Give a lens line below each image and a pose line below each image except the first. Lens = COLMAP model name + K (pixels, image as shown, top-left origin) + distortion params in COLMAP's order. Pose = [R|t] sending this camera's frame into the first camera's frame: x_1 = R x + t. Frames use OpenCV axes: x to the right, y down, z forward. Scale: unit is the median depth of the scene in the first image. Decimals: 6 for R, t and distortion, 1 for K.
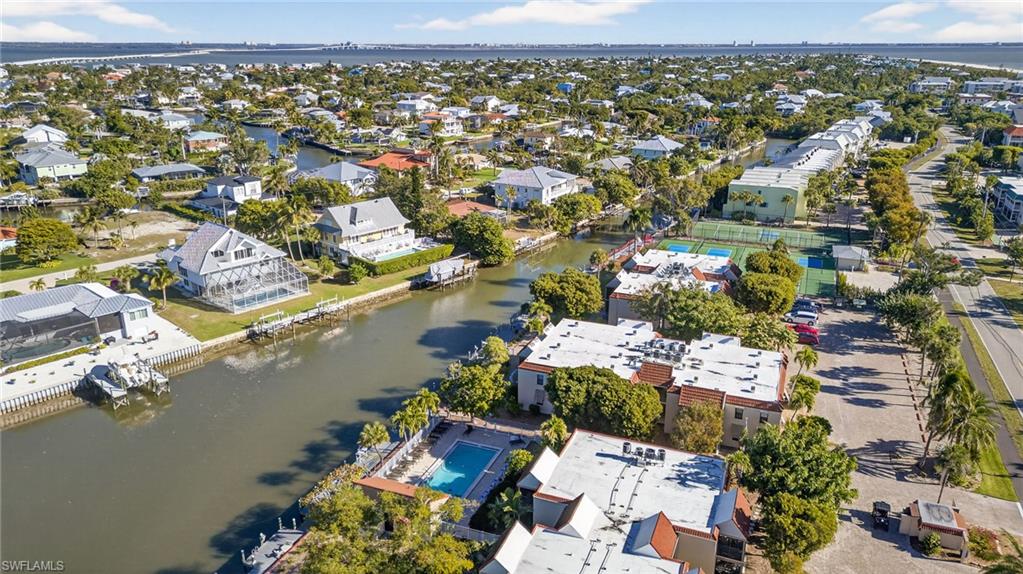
lens RADIAL K [[740.7, 0, 510.8], [0, 740.7, 292.7], [0, 0, 1]] dist [0.045909, -0.009880]
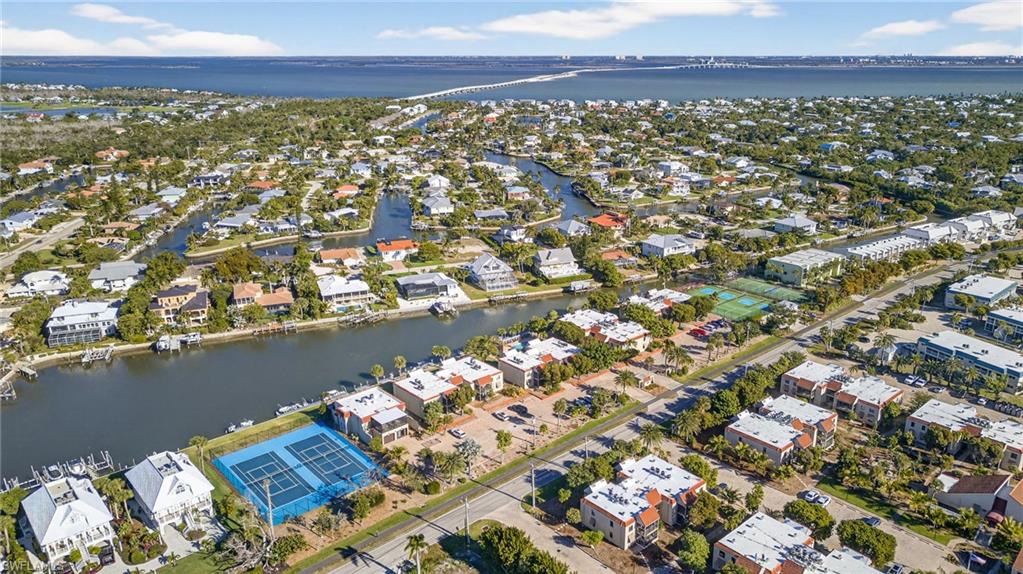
lens RADIAL K [[740.7, 0, 512.5], [0, 740.7, 285.6], [0, 0, 1]] dist [0.045909, -0.009880]
pose [[0.896230, 0.130613, -0.423925, 0.707584], [-0.139044, 0.990224, 0.011136, -0.029770], [0.421235, 0.048964, 0.905629, -1.134683]]
